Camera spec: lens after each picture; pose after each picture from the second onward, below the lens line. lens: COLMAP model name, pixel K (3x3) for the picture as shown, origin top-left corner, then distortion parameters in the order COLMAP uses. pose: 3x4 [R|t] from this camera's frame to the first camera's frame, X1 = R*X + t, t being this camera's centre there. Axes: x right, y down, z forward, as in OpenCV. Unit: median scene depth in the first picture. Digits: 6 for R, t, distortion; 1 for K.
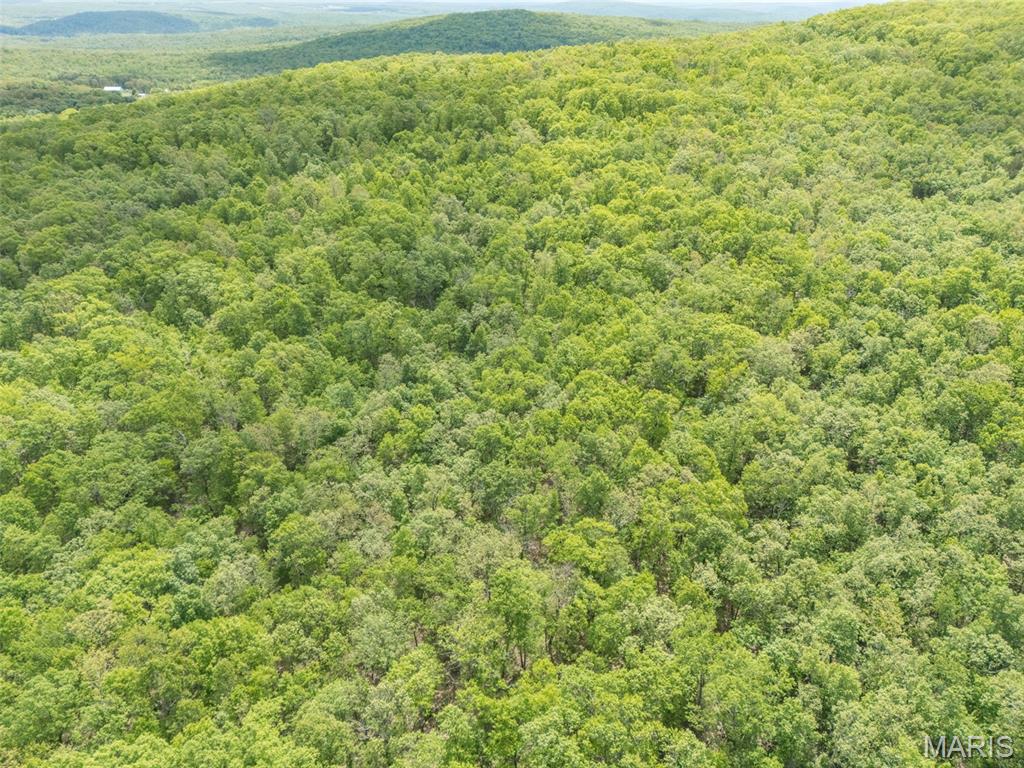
lens RADIAL K [[748.8, 0, 512.1], [0, 748.8, 383.1], [0, 0, 1]] dist [0.079275, -0.067374]
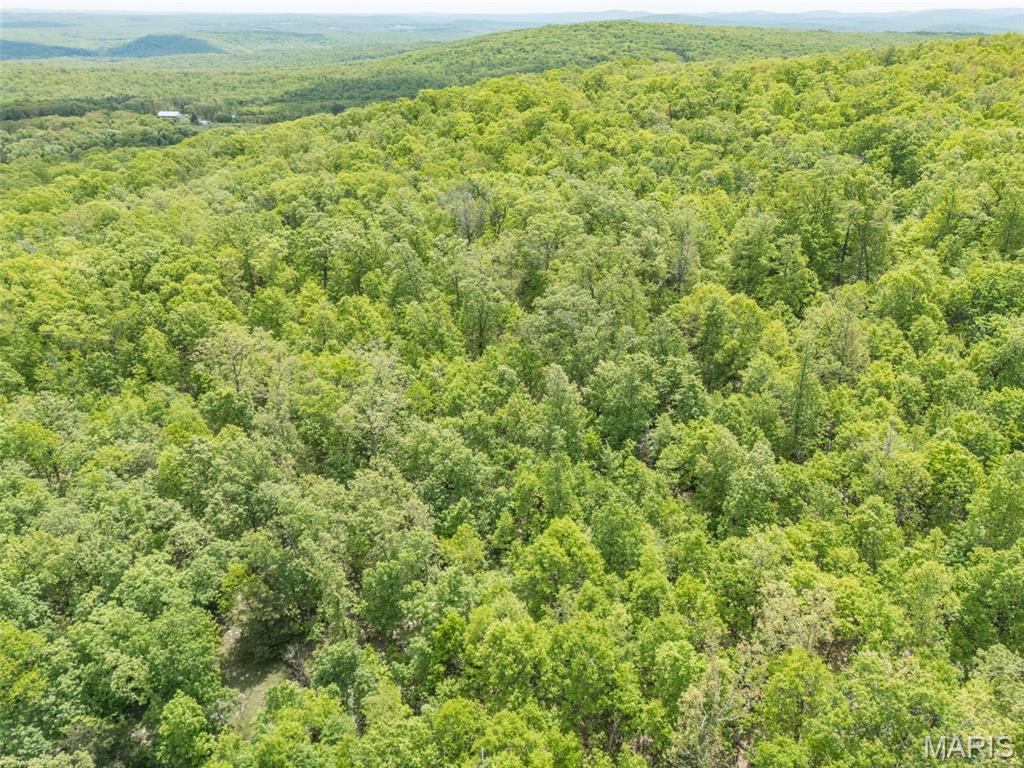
lens RADIAL K [[748.8, 0, 512.1], [0, 748.8, 383.1], [0, 0, 1]] dist [0.079275, -0.067374]
pose [[0.997571, 0.021133, -0.066375, -0.499524], [-0.022503, 0.999548, -0.019960, -0.461557], [0.065923, 0.021405, 0.997595, 1.122261]]
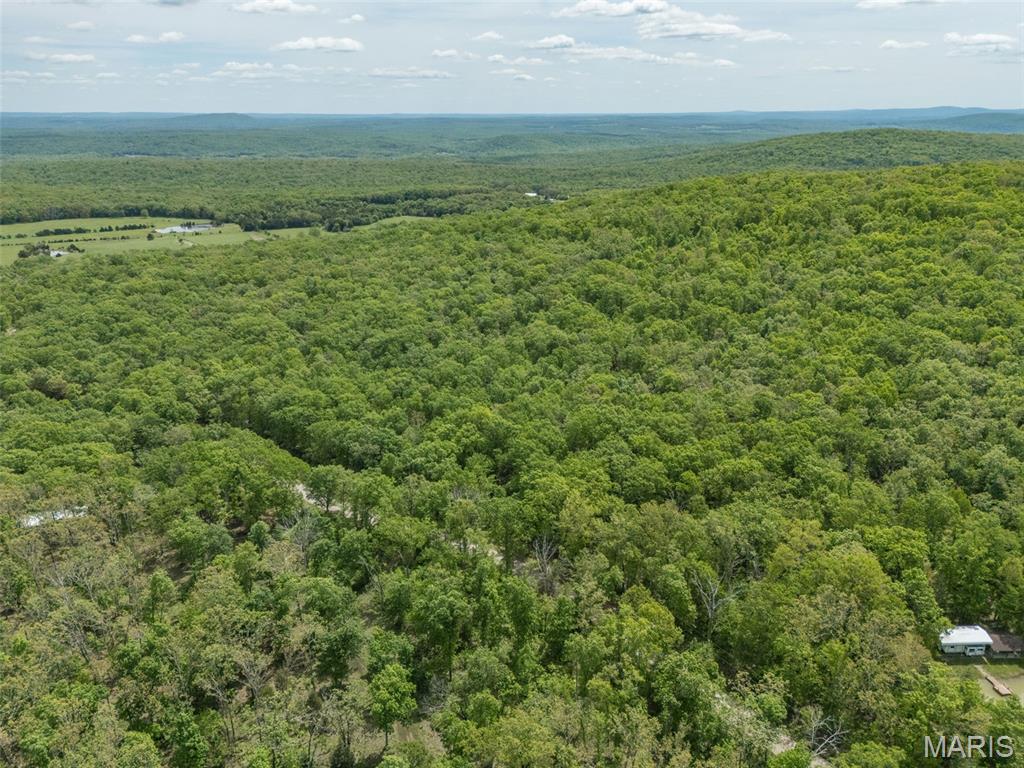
lens RADIAL K [[748.8, 0, 512.1], [0, 748.8, 383.1], [0, 0, 1]] dist [0.079275, -0.067374]
pose [[0.903119, 0.131958, -0.408610, 0.124773], [-0.184335, 0.978606, -0.091386, 0.302073], [0.387809, 0.157853, 0.908122, -0.733950]]
